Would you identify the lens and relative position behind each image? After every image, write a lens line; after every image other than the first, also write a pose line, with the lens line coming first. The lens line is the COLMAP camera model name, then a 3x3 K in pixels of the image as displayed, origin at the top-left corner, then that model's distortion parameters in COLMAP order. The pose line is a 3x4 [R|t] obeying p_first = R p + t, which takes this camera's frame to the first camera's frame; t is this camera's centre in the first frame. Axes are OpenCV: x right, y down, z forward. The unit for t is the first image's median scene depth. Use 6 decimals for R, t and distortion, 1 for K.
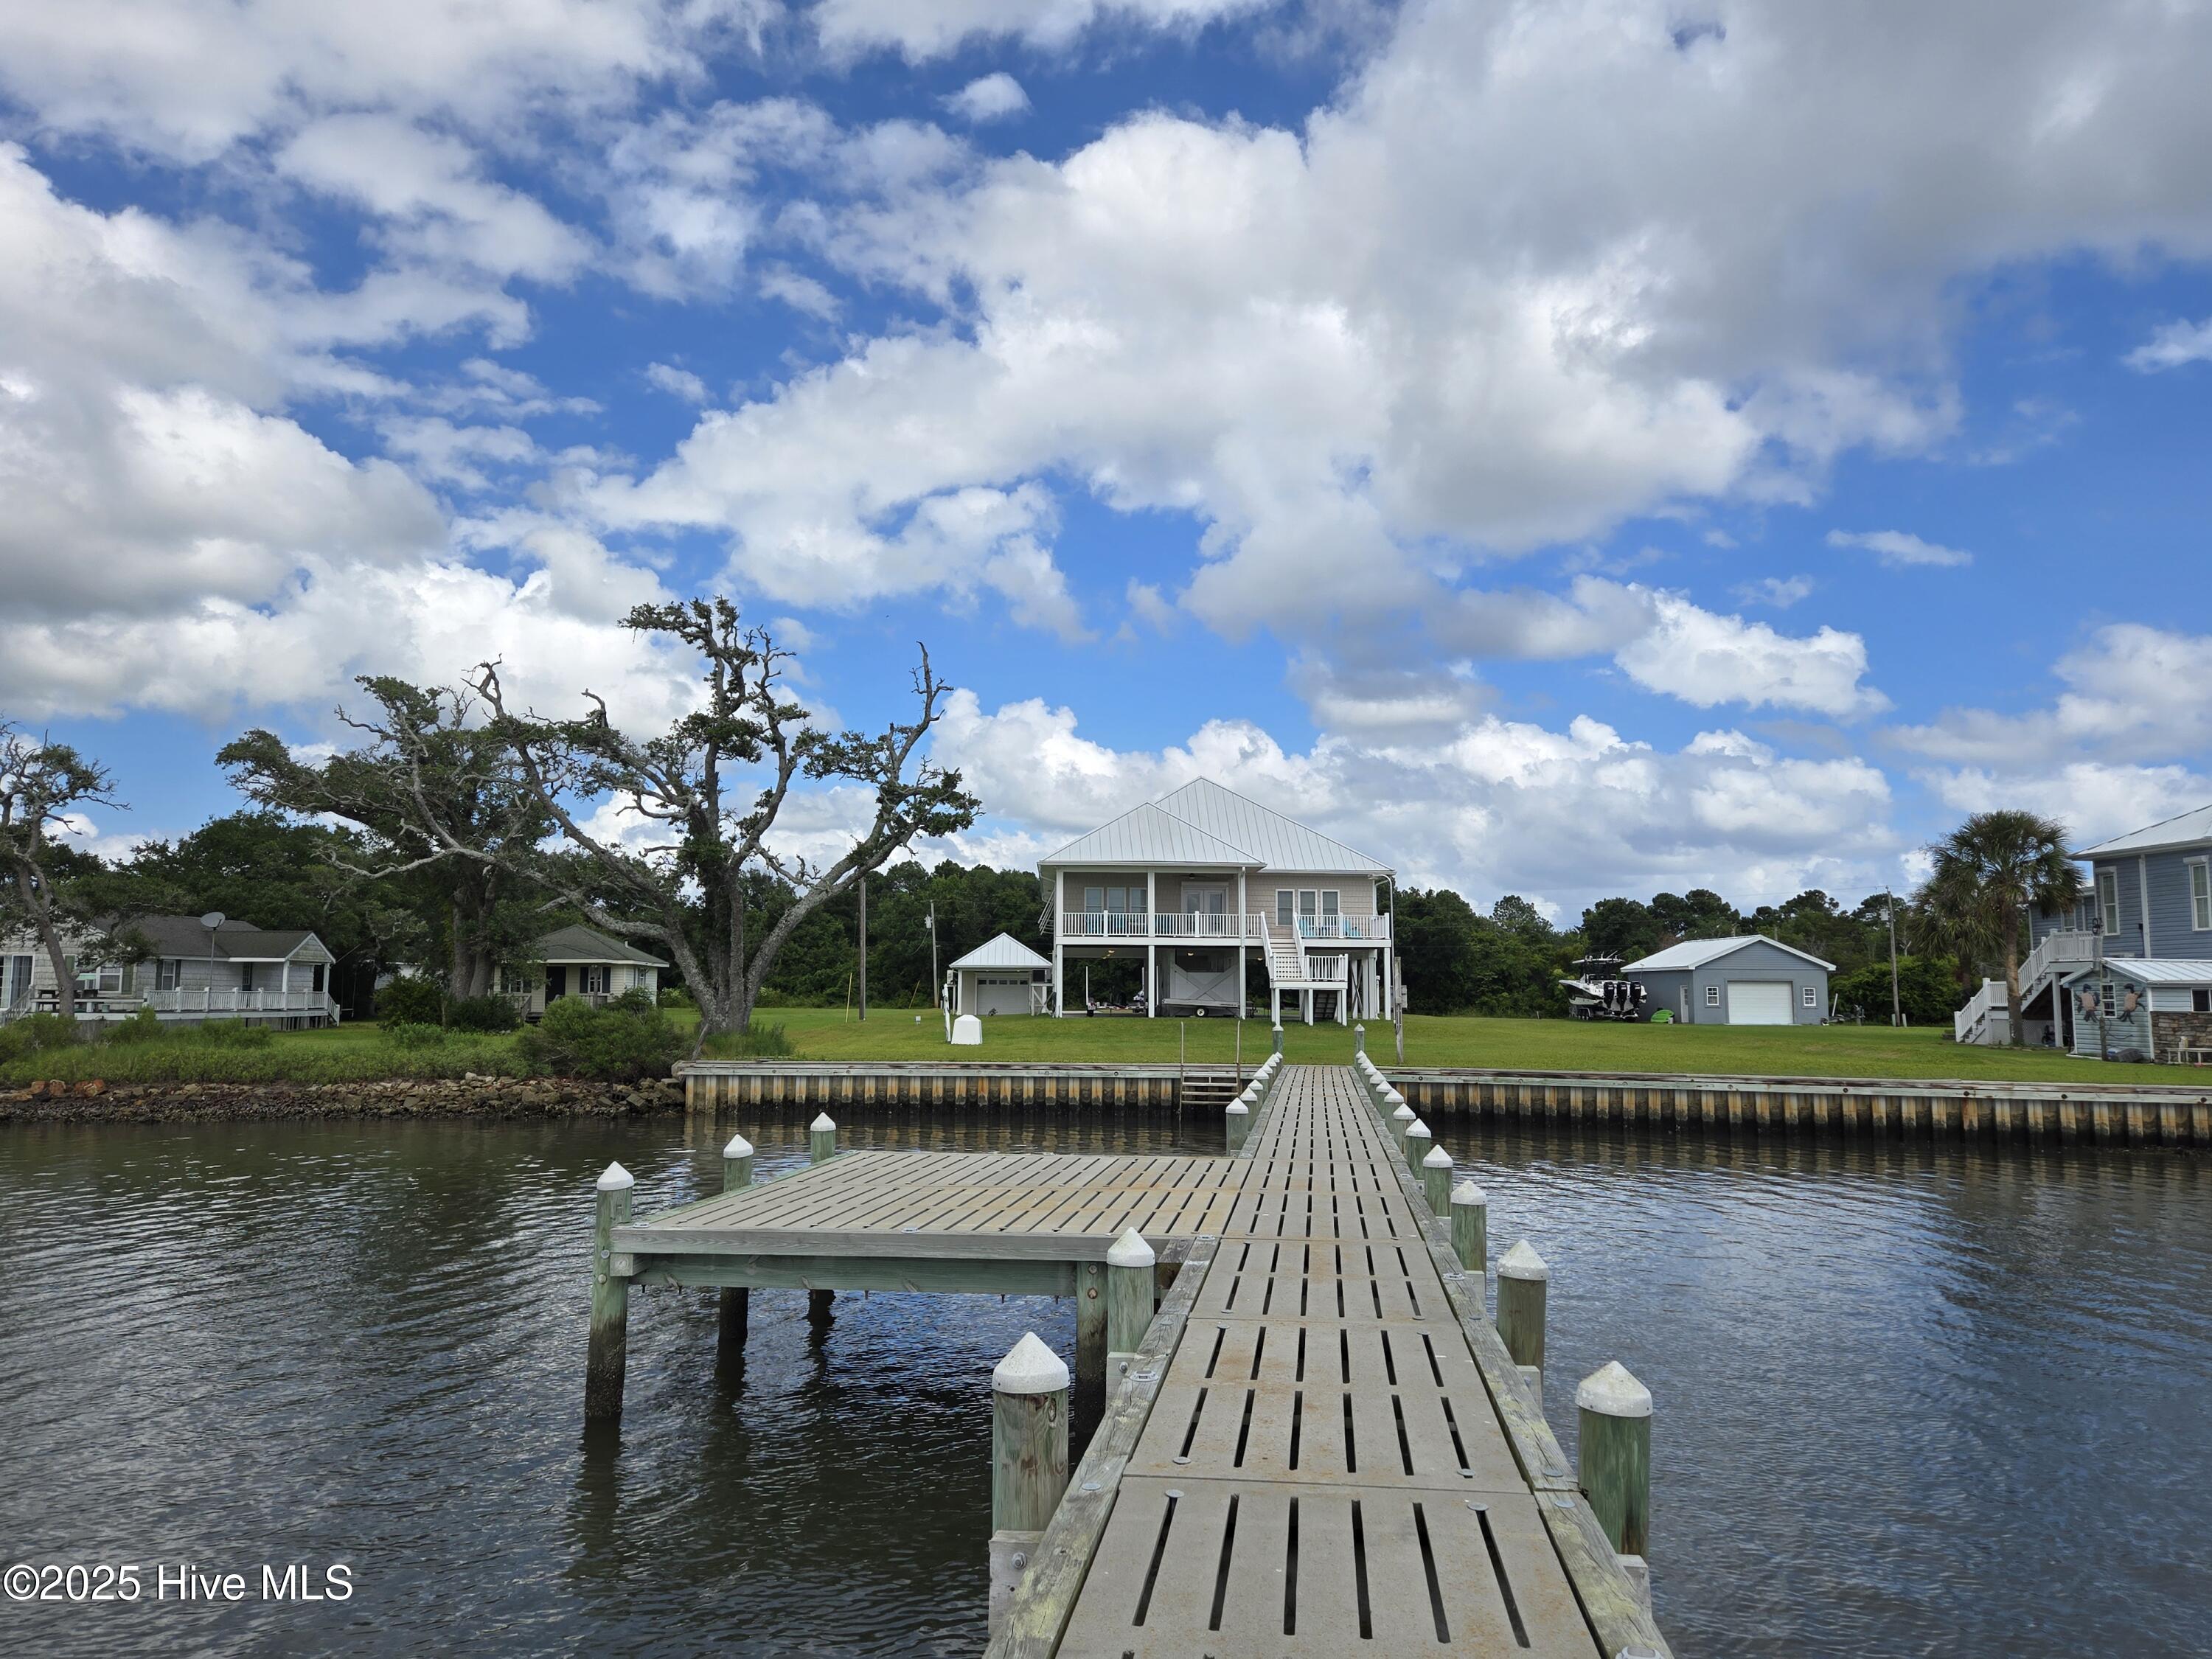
lens RADIAL K [[1546.5, 0, 1129.4], [0, 1546.5, 880.4], [0, 0, 1]] dist [0.083003, -0.086093]
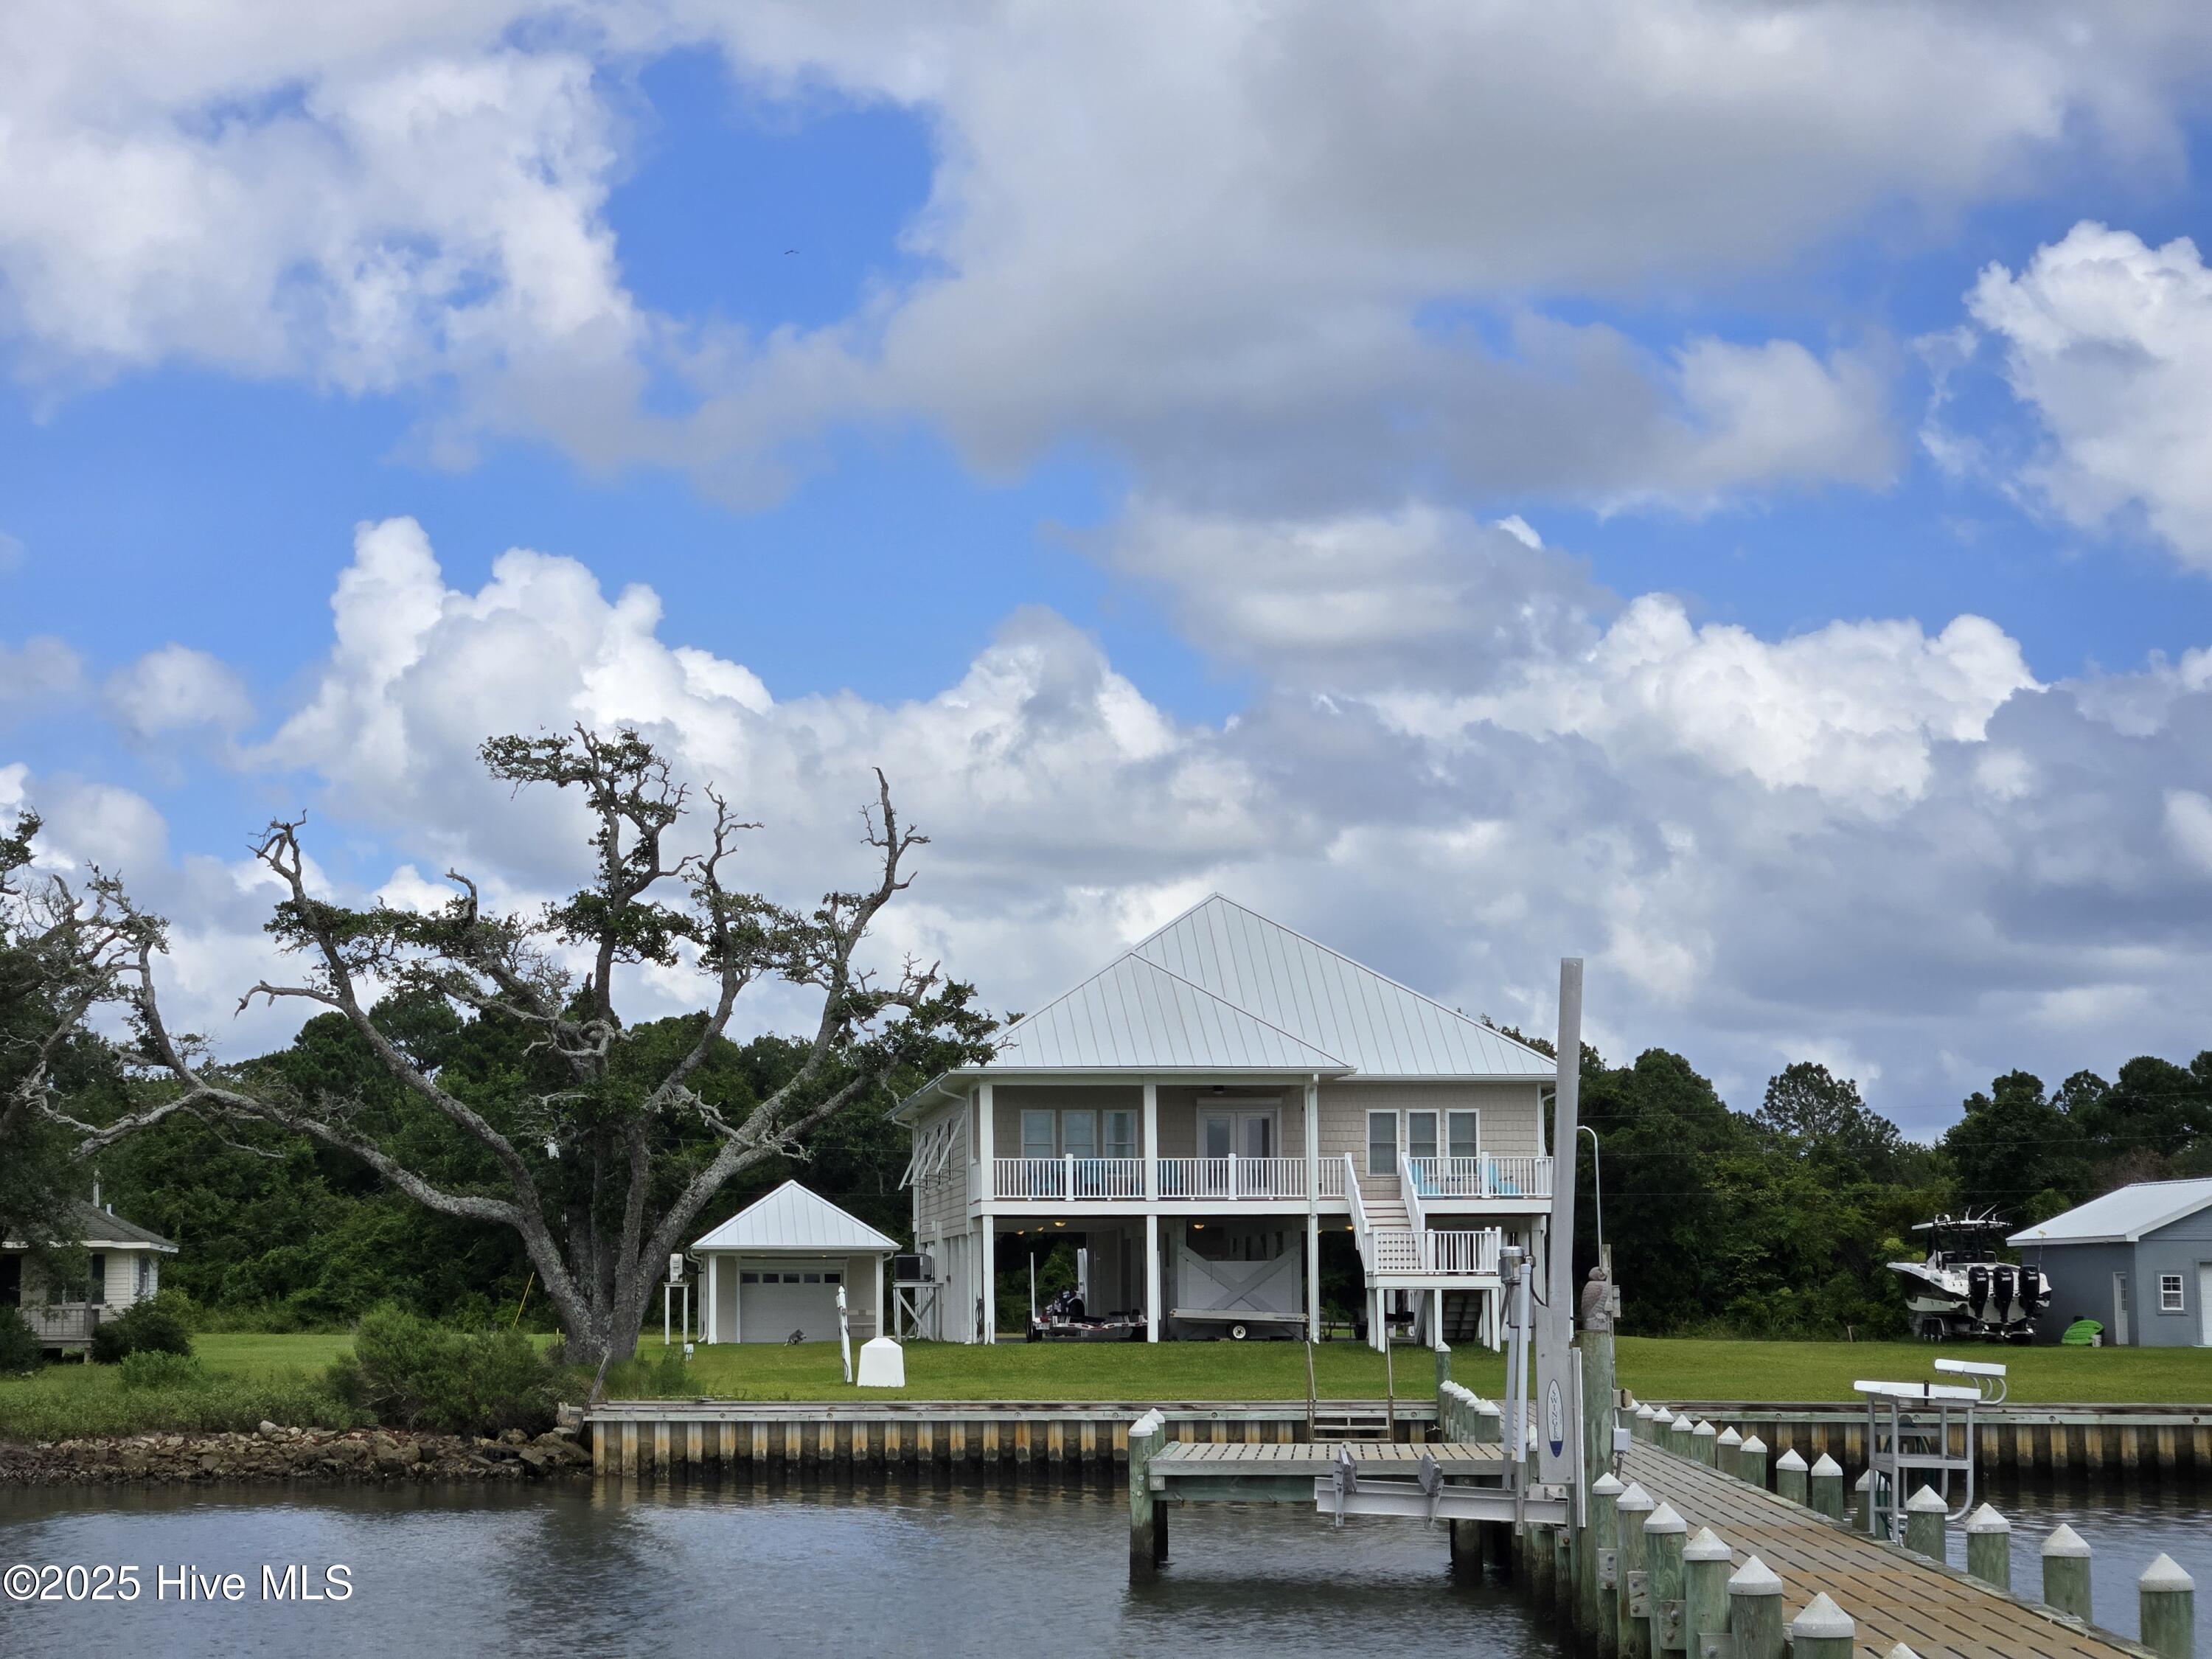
lens RADIAL K [[4359.8, 0, 1021.2], [0, 4359.8, 953.7], [0, 0, 1]] dist [-0.033521, 0.267686]
pose [[0.998310, -0.003206, 0.058023, -0.124766], [0.003488, 0.999983, -0.004769, -0.045046], [-0.058007, 0.004963, 0.998304, -0.578395]]
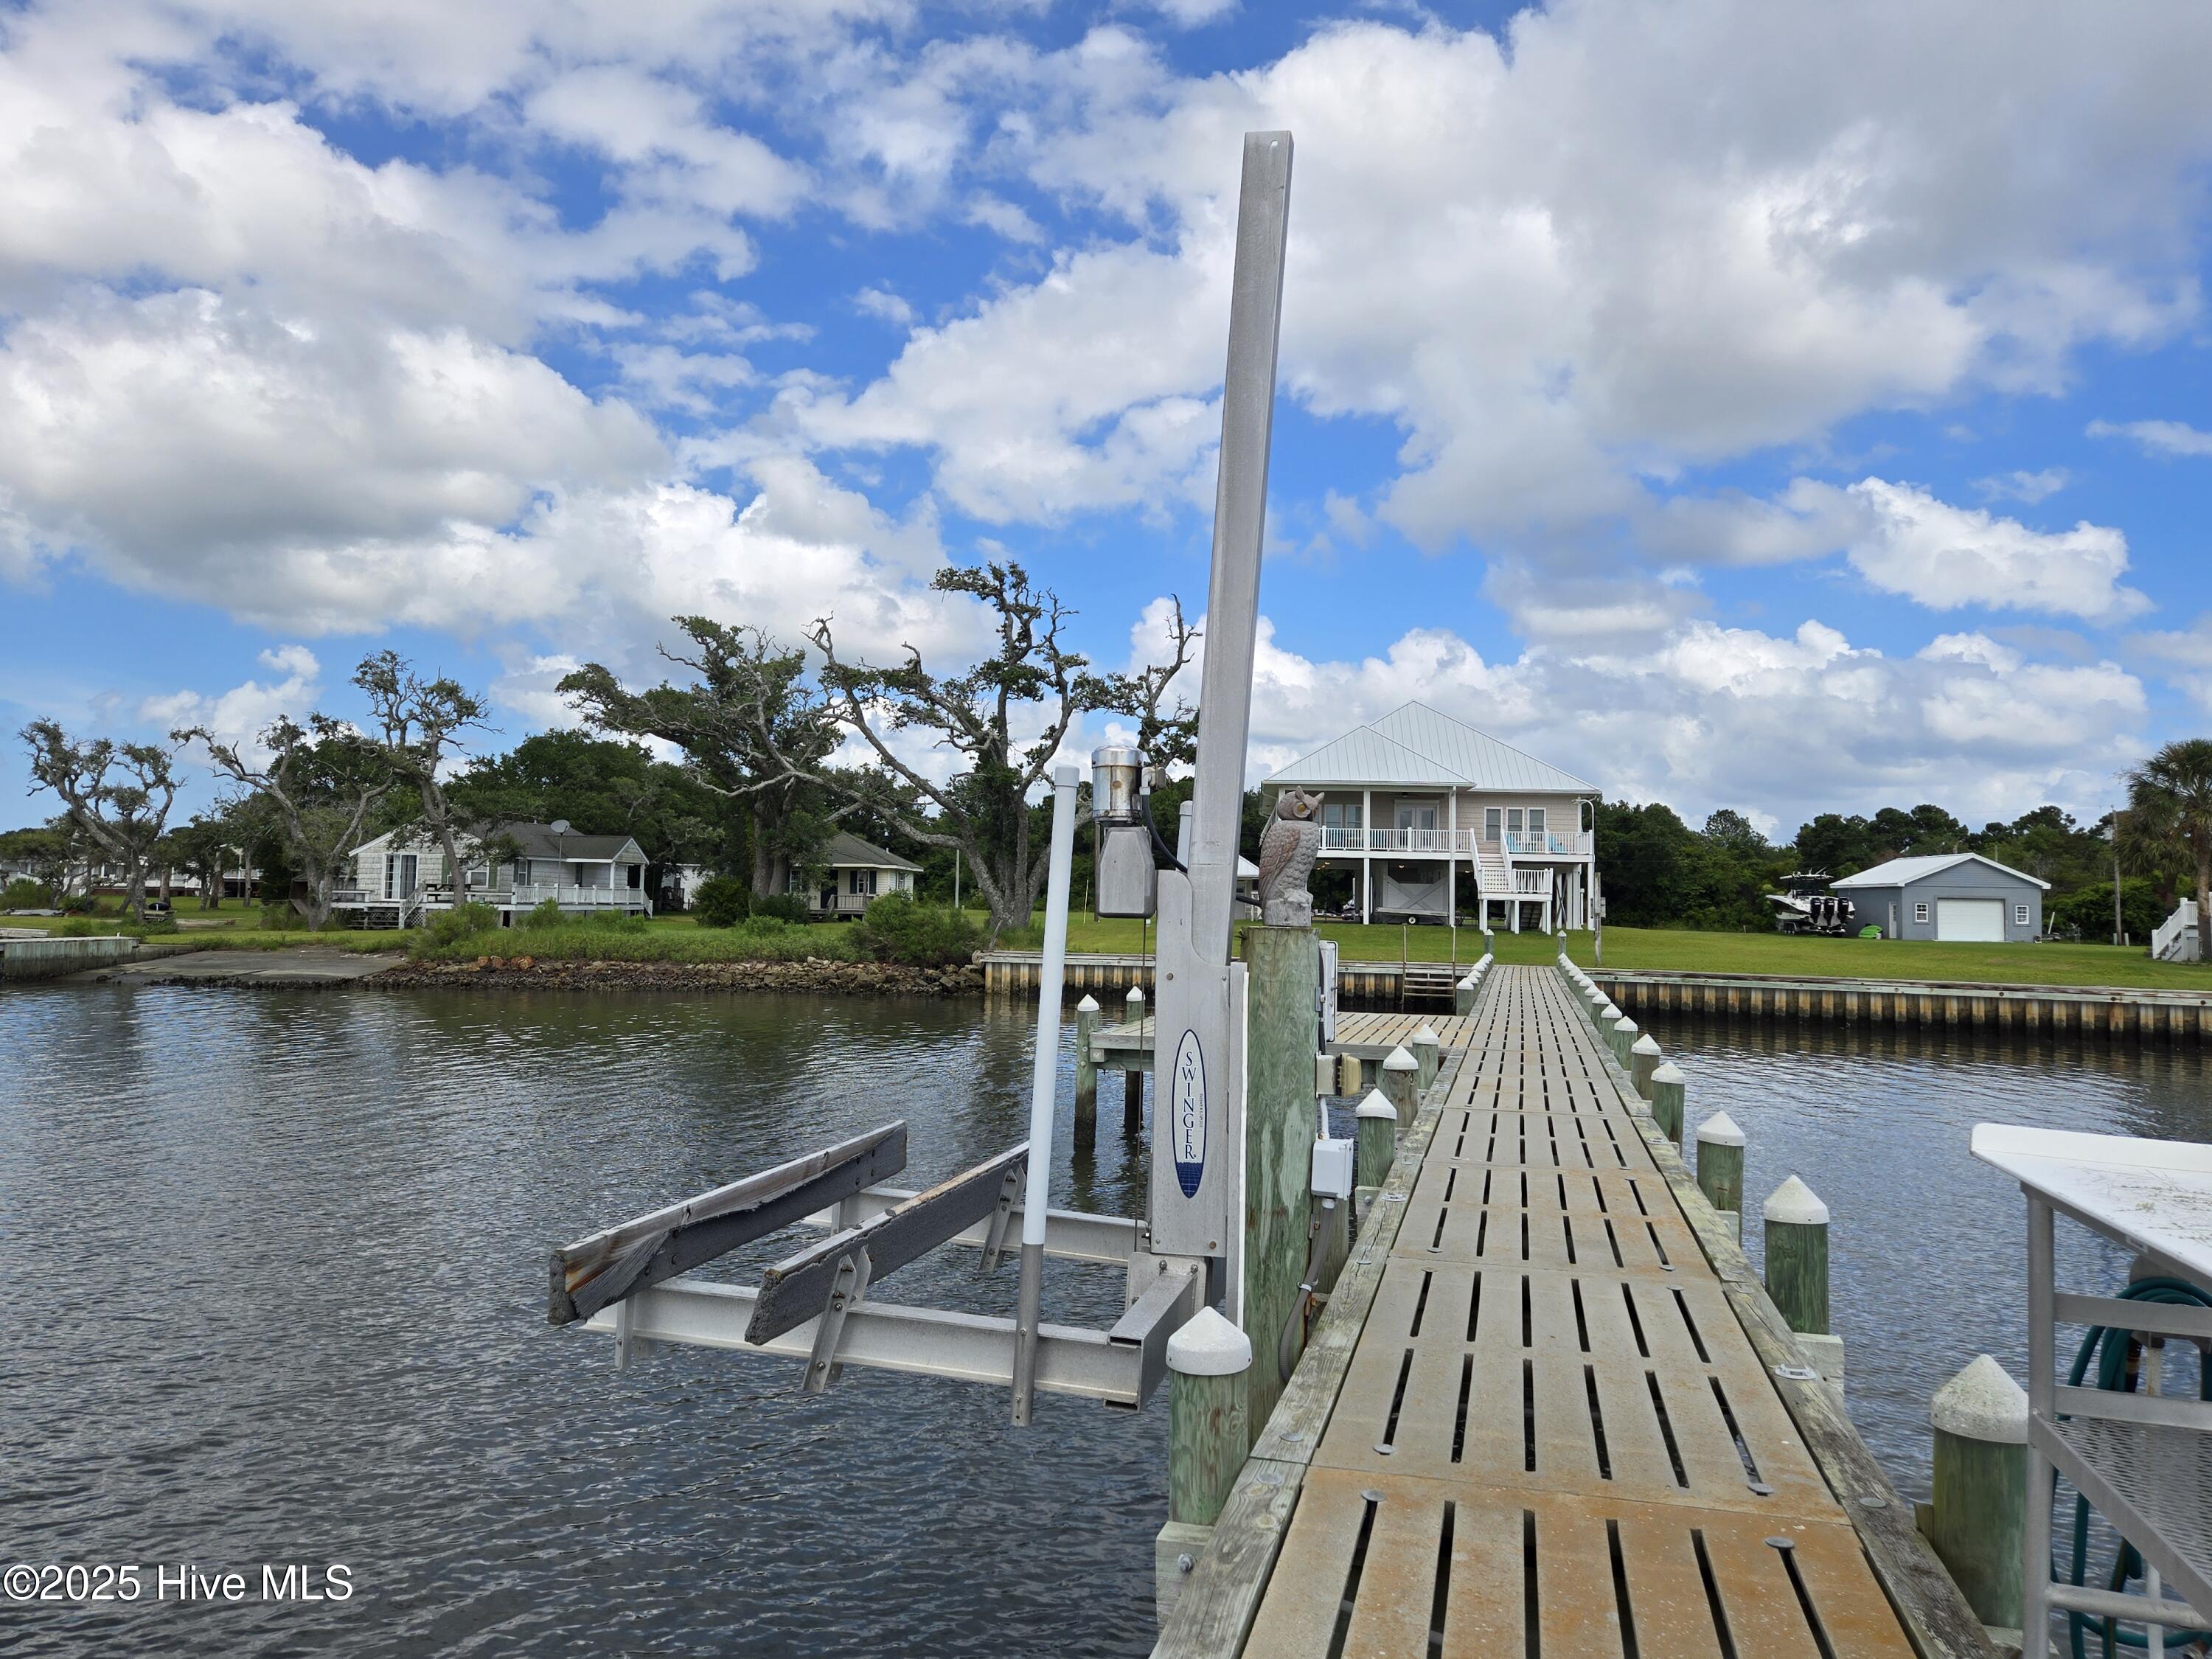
lens RADIAL K [[1568.8, 0, 1106.0], [0, 1568.8, 829.5], [0, 0, 1]] dist [0.010618, -0.006425]
pose [[0.990495, 0.008432, -0.137287, -0.015697], [-0.004773, 0.999625, 0.026960, -0.006821], [0.137463, -0.026049, 0.990164, -0.113694]]
